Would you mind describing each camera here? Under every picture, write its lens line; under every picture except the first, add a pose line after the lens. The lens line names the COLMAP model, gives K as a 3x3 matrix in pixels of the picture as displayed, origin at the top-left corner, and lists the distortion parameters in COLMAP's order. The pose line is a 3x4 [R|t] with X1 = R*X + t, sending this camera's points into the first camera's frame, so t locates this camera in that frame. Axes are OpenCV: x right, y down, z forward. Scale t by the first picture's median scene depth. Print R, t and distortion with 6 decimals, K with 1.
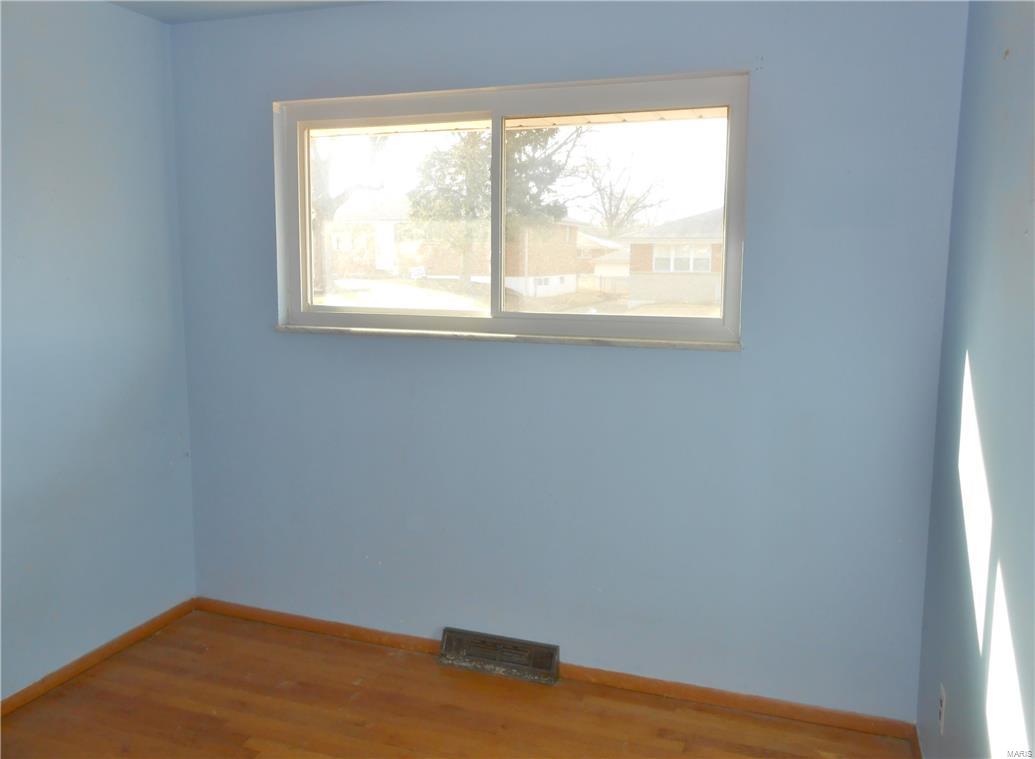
lens RADIAL K [[877.4, 0, 517.5], [0, 877.4, 379.5], [0, 0, 1]] dist [0.011028, 0.003180]
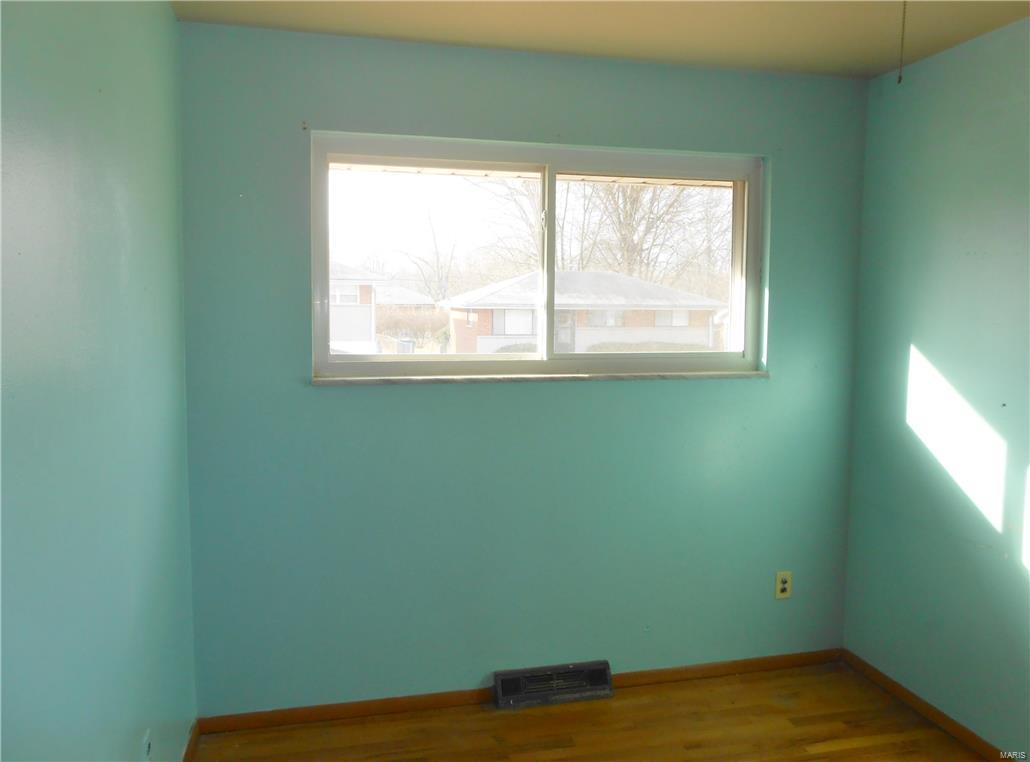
lens RADIAL K [[804.8, 0, 515.0], [0, 804.8, 381.0], [0, 0, 1]] dist [0.013313, 0.005469]
pose [[0.826925, -0.056482, 0.559468, -0.590691], [0.078319, 0.996814, -0.015125, -0.033204], [-0.556831, 0.056324, 0.828714, 0.224496]]
